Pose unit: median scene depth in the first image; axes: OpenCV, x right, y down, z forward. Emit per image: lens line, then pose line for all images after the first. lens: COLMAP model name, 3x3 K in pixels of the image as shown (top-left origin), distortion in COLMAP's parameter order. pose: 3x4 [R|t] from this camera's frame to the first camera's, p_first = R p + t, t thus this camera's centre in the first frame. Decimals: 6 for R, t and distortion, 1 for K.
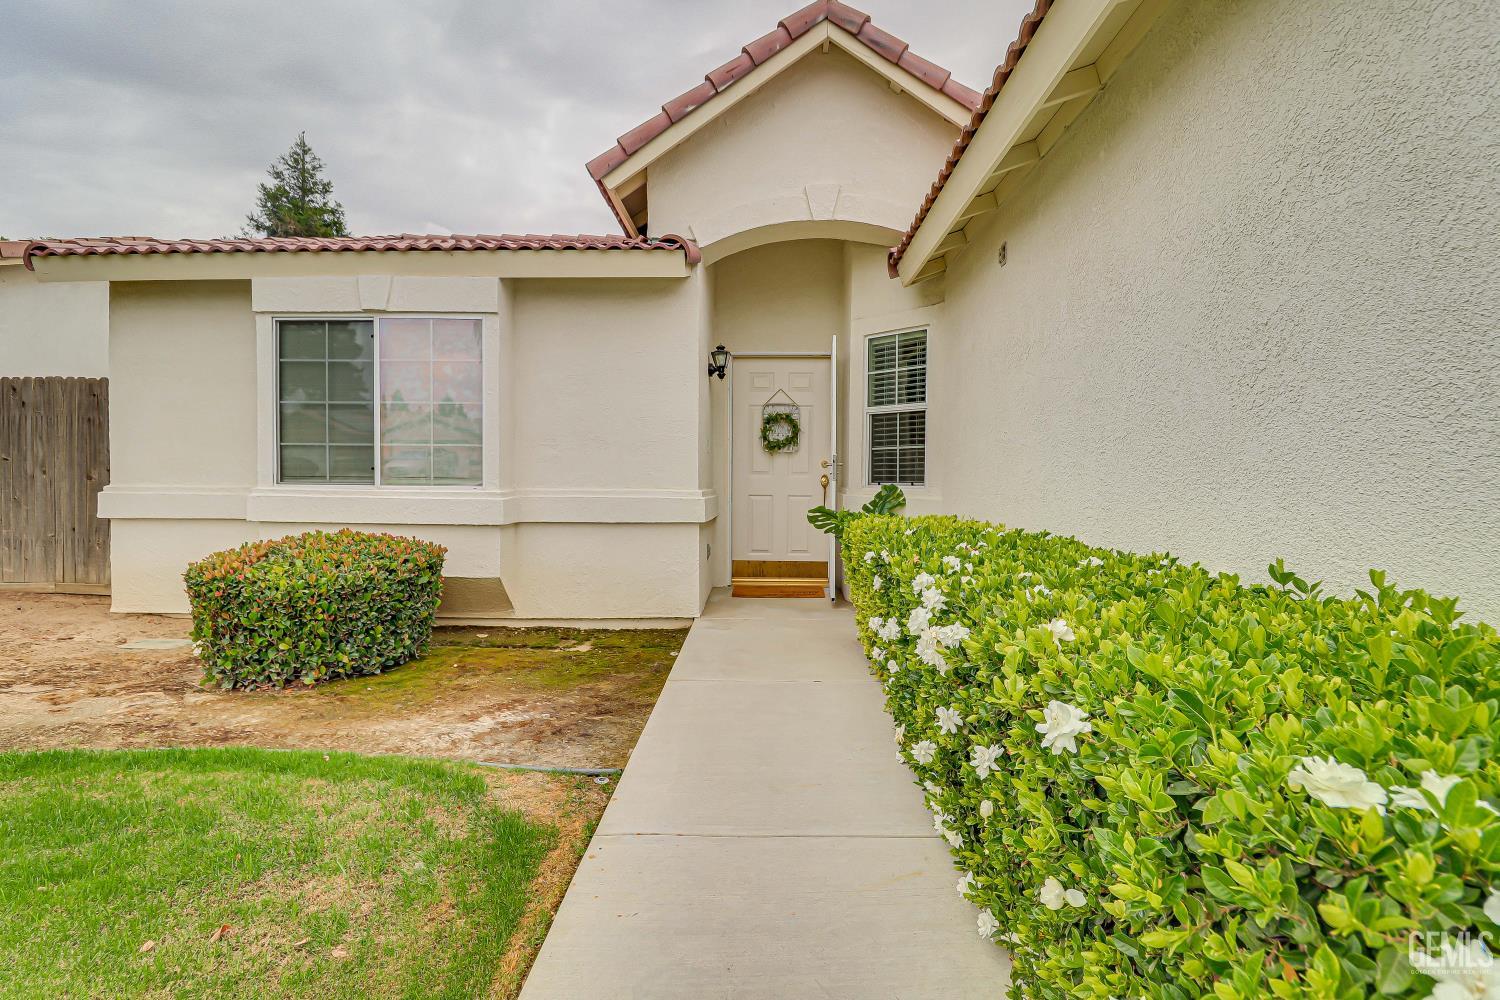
lens RADIAL K [[770.5, 0, 750.0], [0, 770.5, 500.0], [0, 0, 1]] dist [-0.001467, -0.000323]
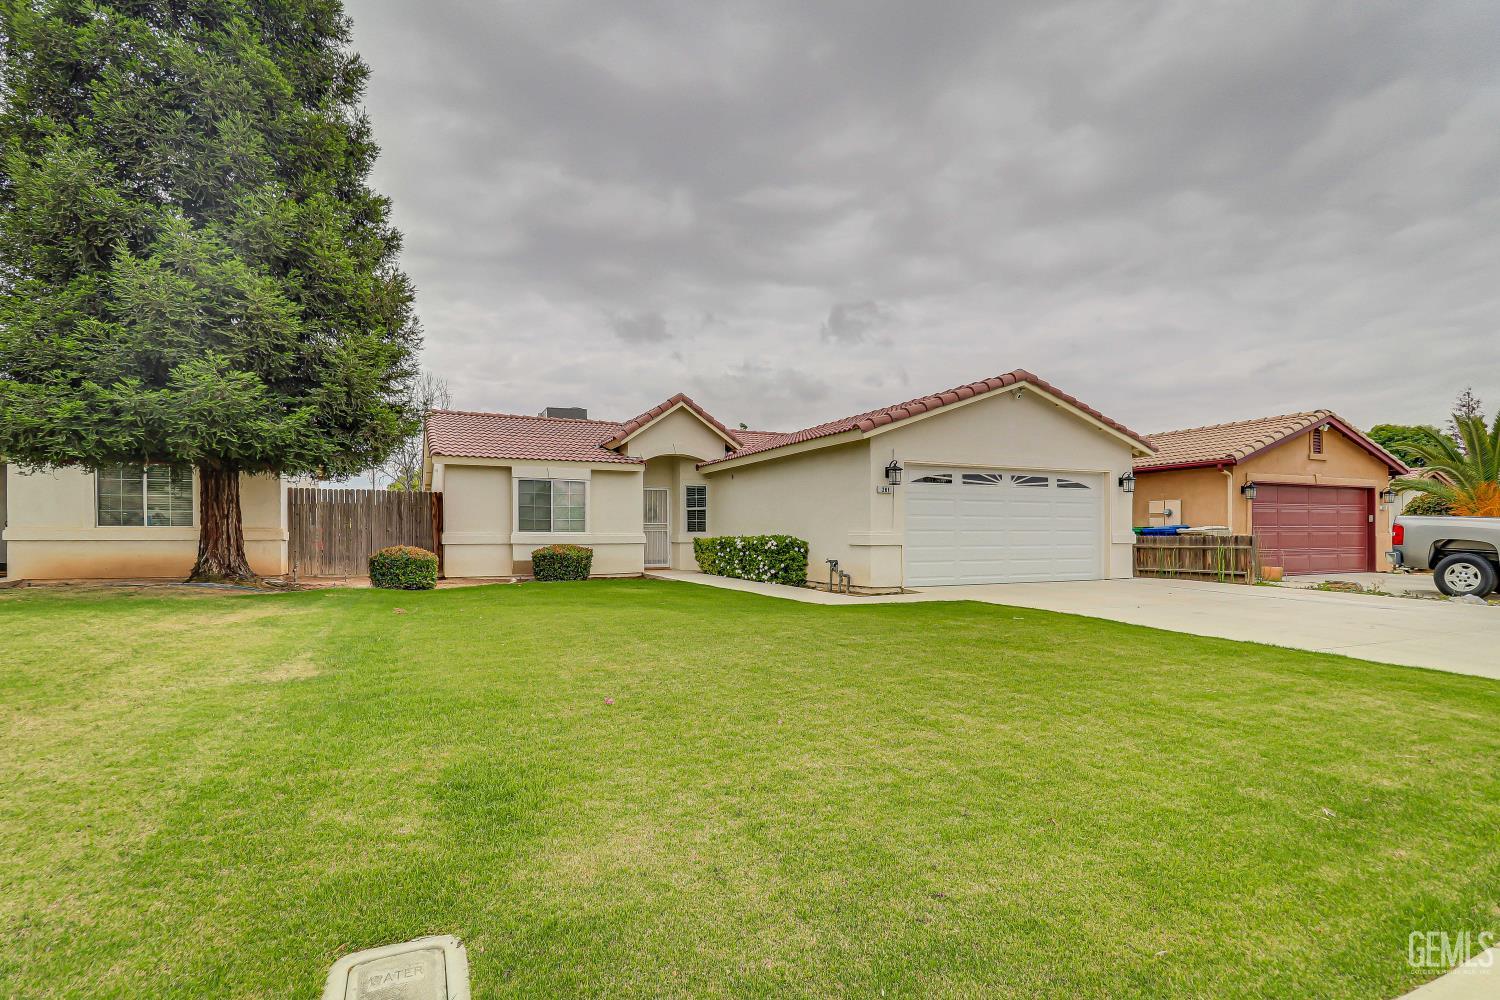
lens RADIAL K [[728.9, 0, 741.2], [0, 728.9, 525.9], [0, 0, 1]] dist [0.000090, -0.000017]
pose [[0.898627, 0.001819, 0.438710, -1.026637], [0.015510, 0.999234, -0.035914, 0.072109], [-0.438440, 0.039078, 0.897911, -1.926351]]
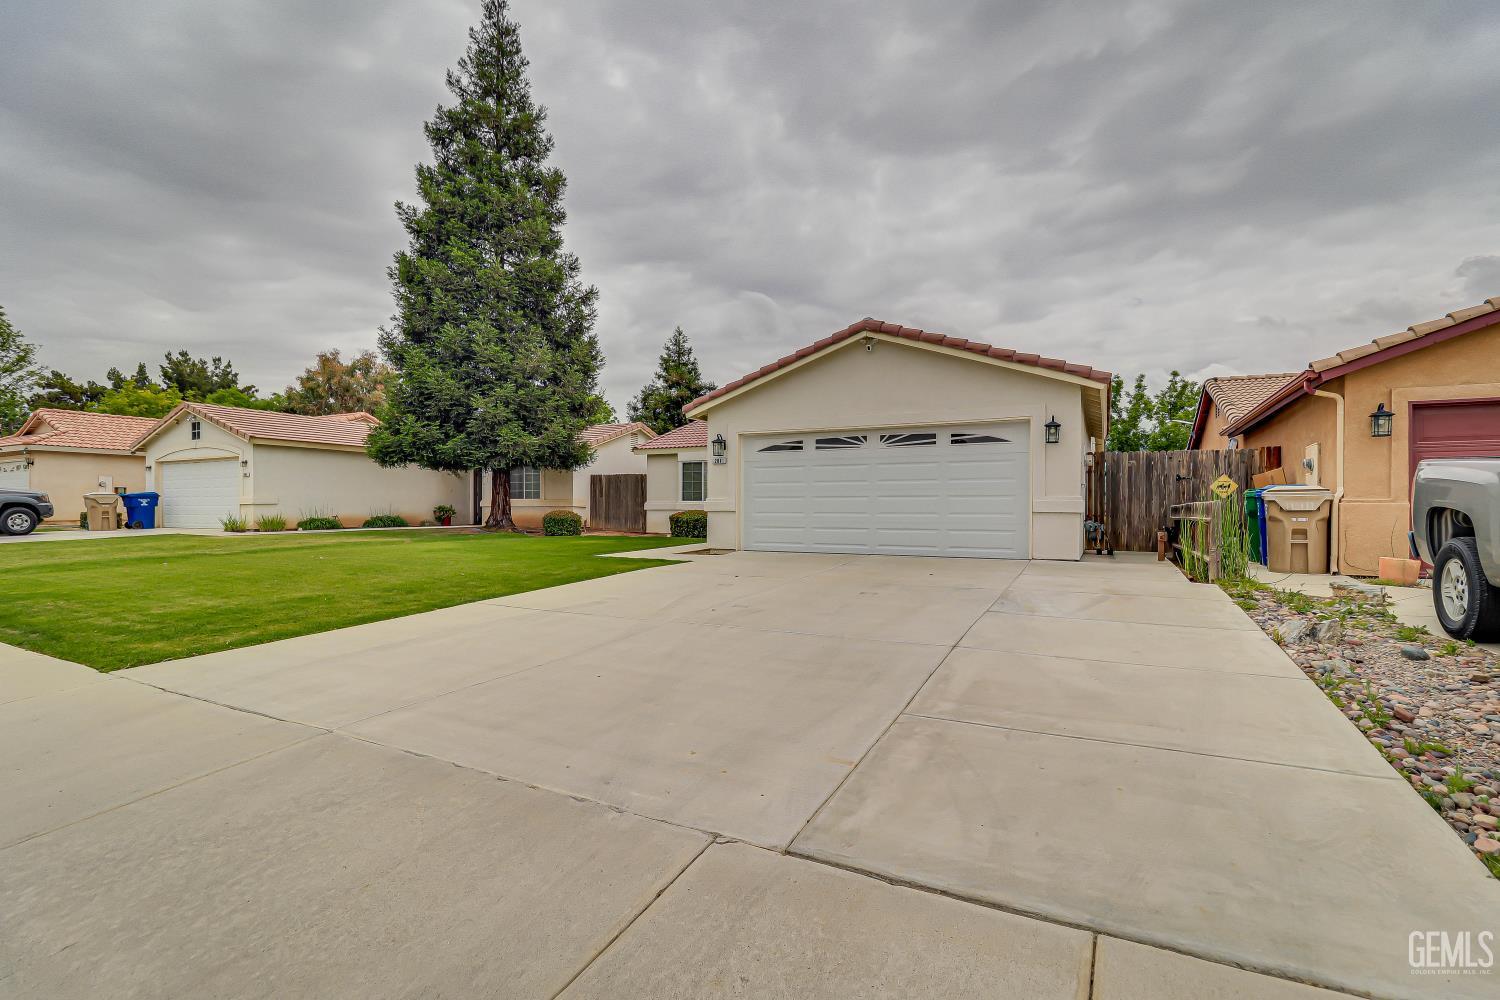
lens RADIAL K [[669.0, 0, 750.0], [0, 669.0, 500.0], [0, 0, 1]] dist [-0.001420, -0.000172]
pose [[0.919107, -0.007319, -0.393940, 1.123856], [-0.007151, 0.999353, -0.035250, 0.097106], [0.393944, 0.035216, 0.918460, -2.127193]]
